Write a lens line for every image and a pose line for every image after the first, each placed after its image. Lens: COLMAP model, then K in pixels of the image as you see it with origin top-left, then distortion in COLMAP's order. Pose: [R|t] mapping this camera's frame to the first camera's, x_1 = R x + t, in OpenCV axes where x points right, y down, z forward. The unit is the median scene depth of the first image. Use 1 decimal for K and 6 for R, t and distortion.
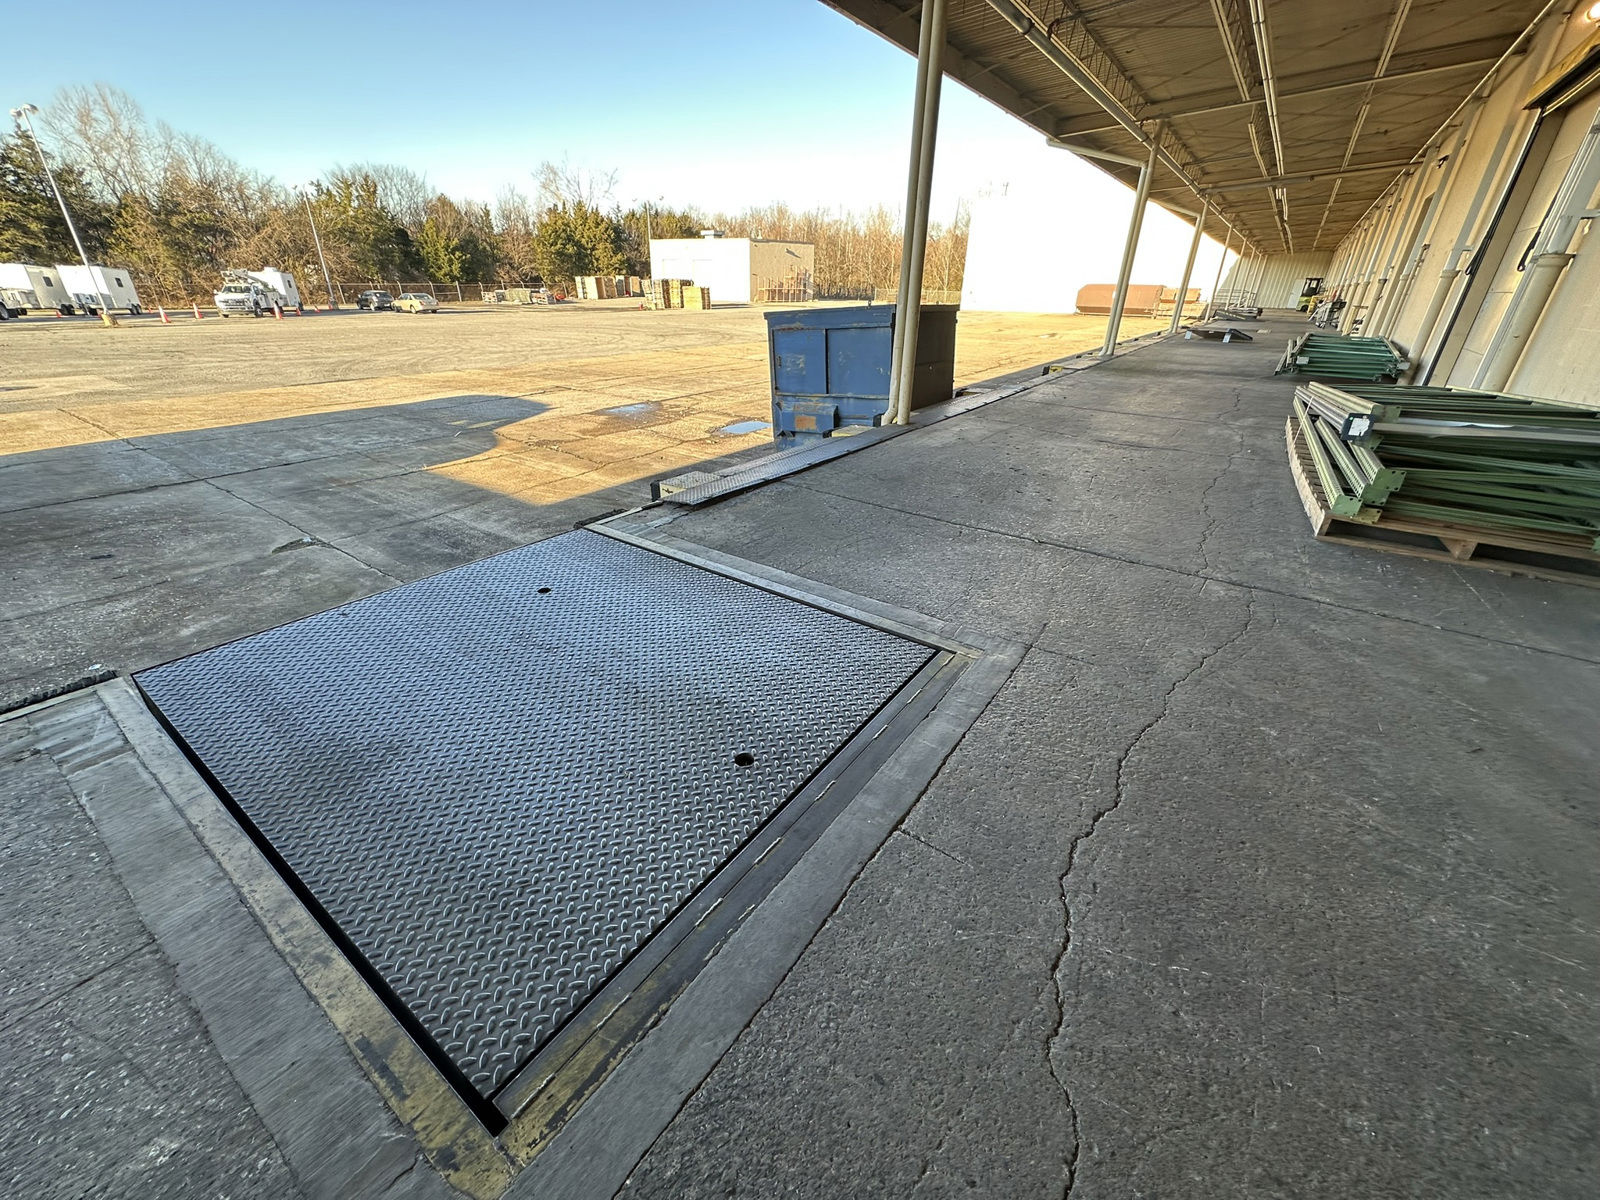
lens RADIAL K [[635.7, 0, 792.1], [0, 635.7, 602.0], [0, 0, 1]] dist [-0.002551, -0.000305]
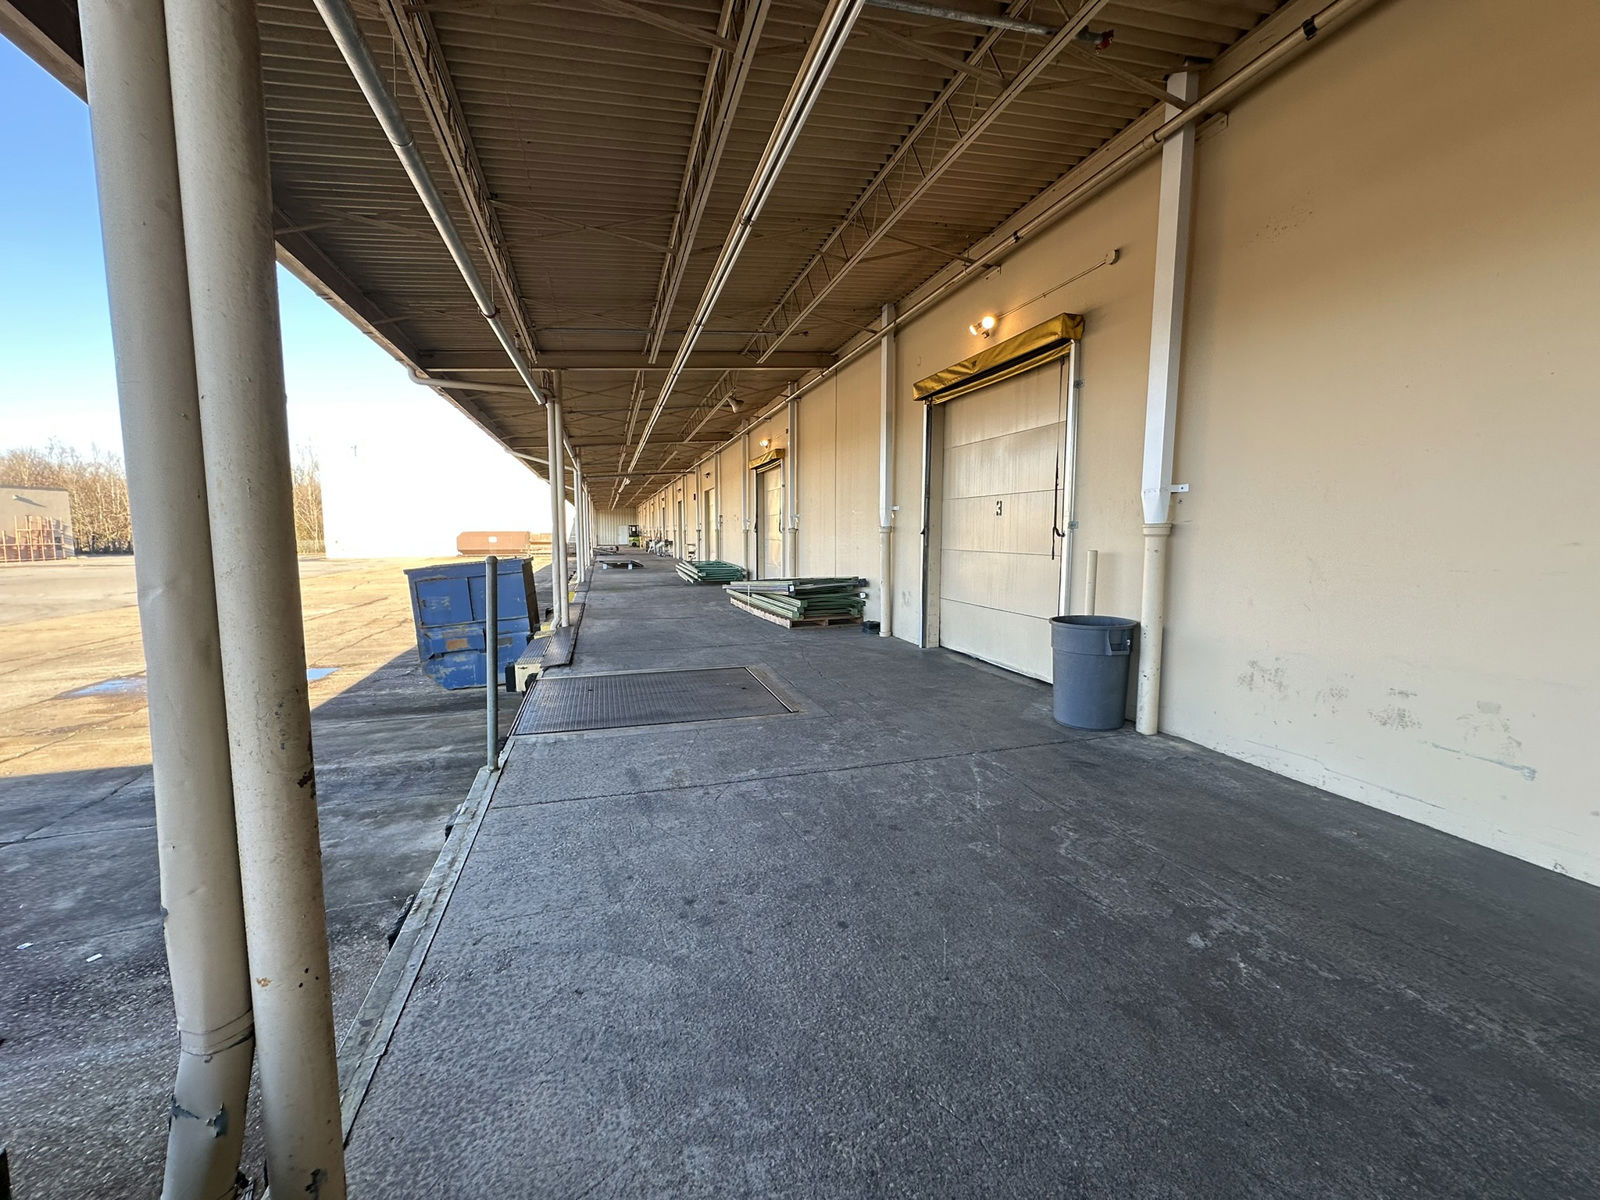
lens RADIAL K [[635.7, 0, 798.2], [0, 635.7, 598.1], [0, 0, 1]] dist [-0.002551, -0.000305]
pose [[0.611878, -0.100112, 0.784591, -0.658395], [0.367242, 0.914512, -0.169711, 0.129879], [-0.700528, 0.391977, 0.596335, -0.361037]]
